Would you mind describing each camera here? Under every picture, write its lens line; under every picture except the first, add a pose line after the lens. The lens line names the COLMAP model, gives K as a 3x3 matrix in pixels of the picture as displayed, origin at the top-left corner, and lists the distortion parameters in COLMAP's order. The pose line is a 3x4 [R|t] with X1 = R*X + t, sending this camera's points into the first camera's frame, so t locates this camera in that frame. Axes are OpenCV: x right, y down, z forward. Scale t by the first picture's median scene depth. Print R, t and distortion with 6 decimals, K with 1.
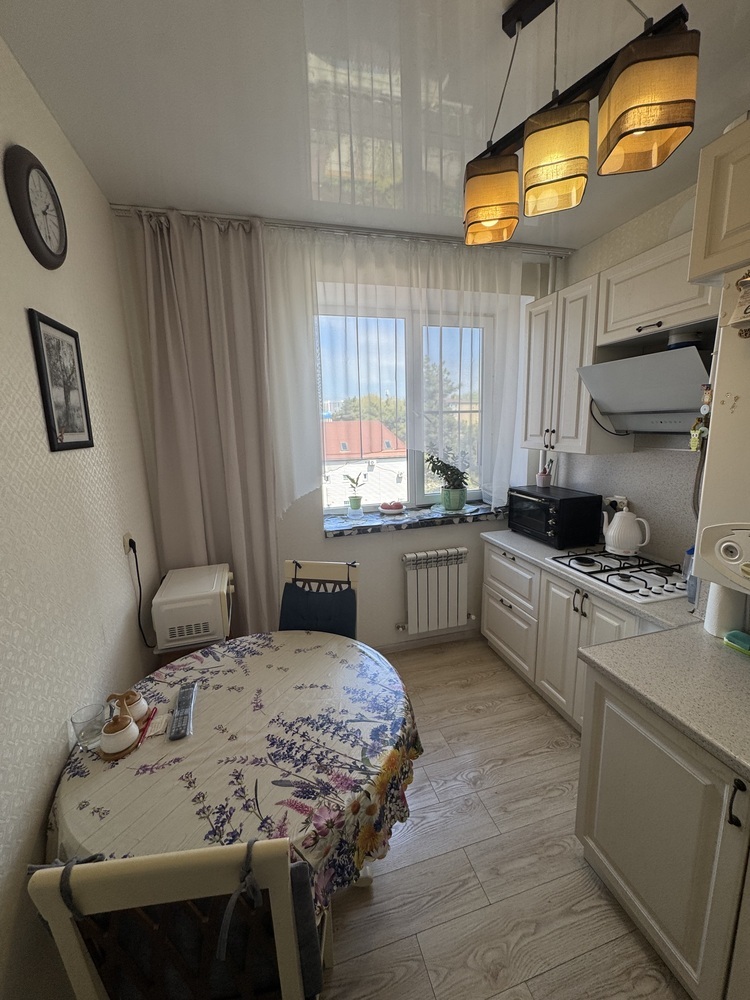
lens RADIAL K [[399.7, 0, 375.0], [0, 399.7, 500.0], [0, 0, 1]] dist [-0.004559, 0.000103]
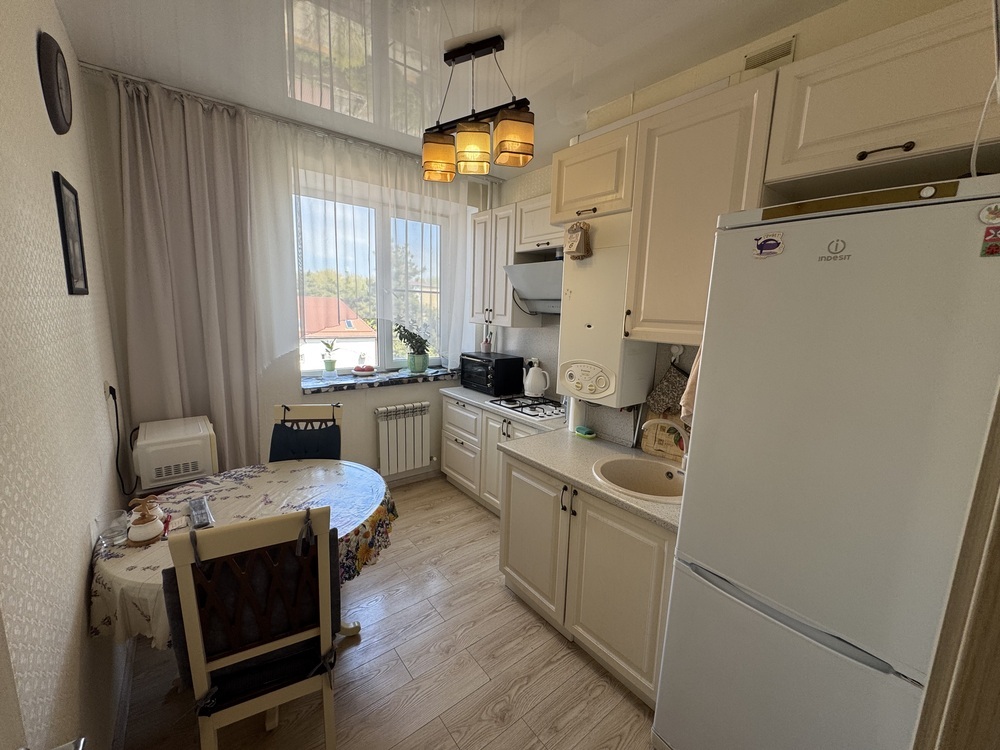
lens RADIAL K [[399.7, 0, 500.0], [0, 399.7, 375.0], [0, 0, 1]] dist [-0.004559, 0.000103]
pose [[0.922724, -0.004969, 0.385429, -0.057878], [0.012291, 0.999788, -0.016534, 0.081652], [-0.385265, 0.019993, 0.922589, -0.302049]]
